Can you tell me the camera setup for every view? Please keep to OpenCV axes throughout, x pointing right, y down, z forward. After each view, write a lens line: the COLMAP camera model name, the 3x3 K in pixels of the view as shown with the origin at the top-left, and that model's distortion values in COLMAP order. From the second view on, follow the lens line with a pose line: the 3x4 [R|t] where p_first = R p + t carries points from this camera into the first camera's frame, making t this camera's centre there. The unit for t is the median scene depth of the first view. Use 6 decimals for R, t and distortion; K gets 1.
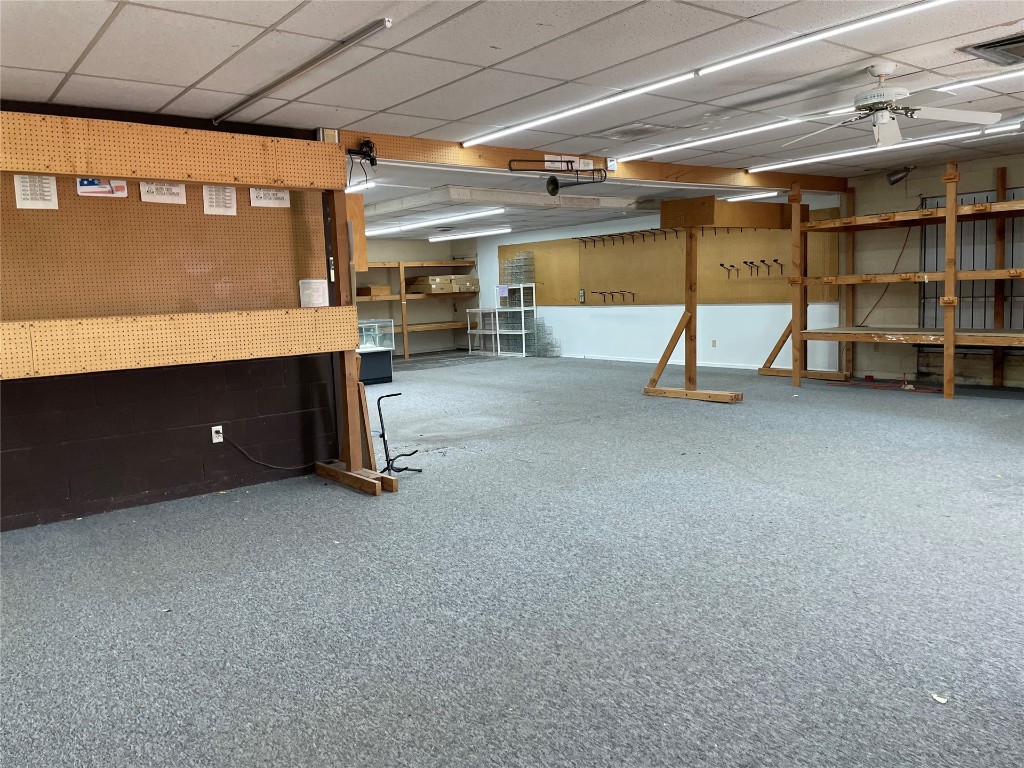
lens RADIAL K [[785.1, 0, 512.0], [0, 785.1, 384.0], [0, 0, 1]] dist [0.040916, -0.005248]
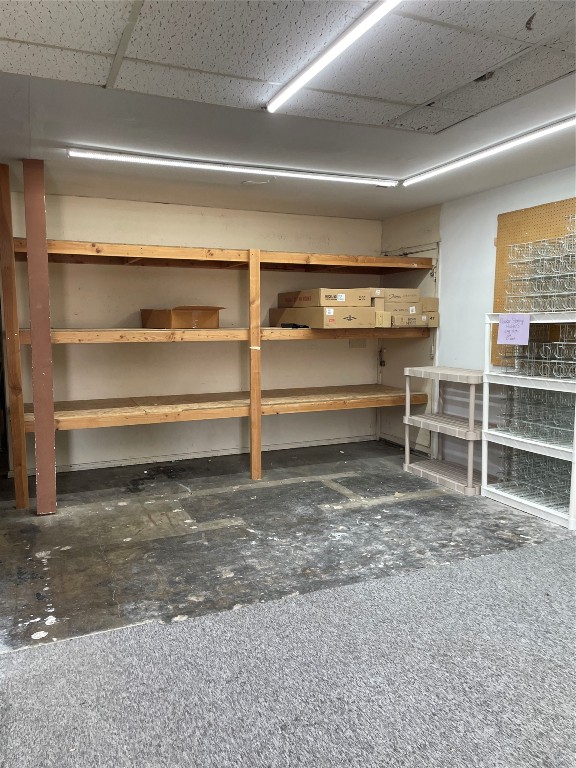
lens RADIAL K [[588.9, 0, 288.0], [0, 588.9, 384.0], [0, 0, 1]] dist [0.040916, -0.005248]
pose [[0.967852, 0.064397, -0.243139, -0.041164], [-0.068770, 0.997587, -0.009533, -0.079762], [0.241938, 0.025948, 0.969945, 0.678193]]
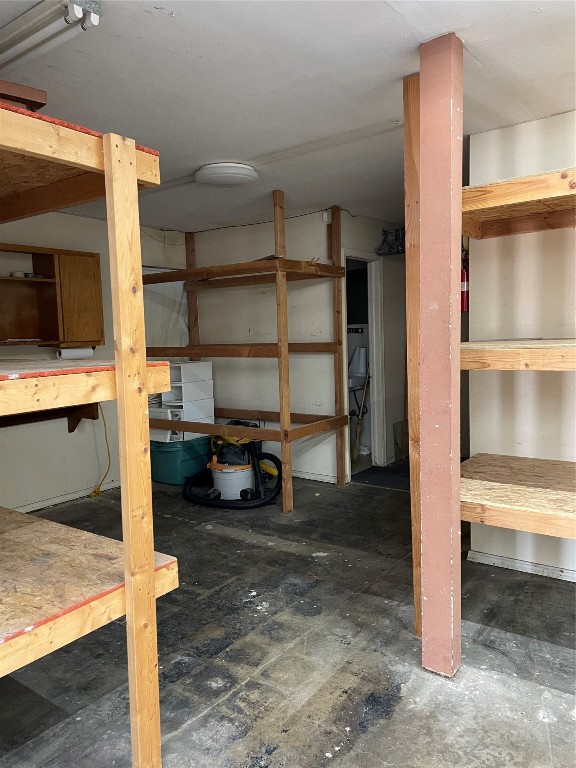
lens RADIAL K [[588.9, 0, 288.0], [0, 588.9, 384.0], [0, 0, 1]] dist [0.040916, -0.005248]
pose [[0.285382, 0.108171, -0.952290, -0.078545], [-0.098829, 0.991635, 0.083024, -0.096576], [0.953305, 0.070420, 0.293686, 0.814391]]
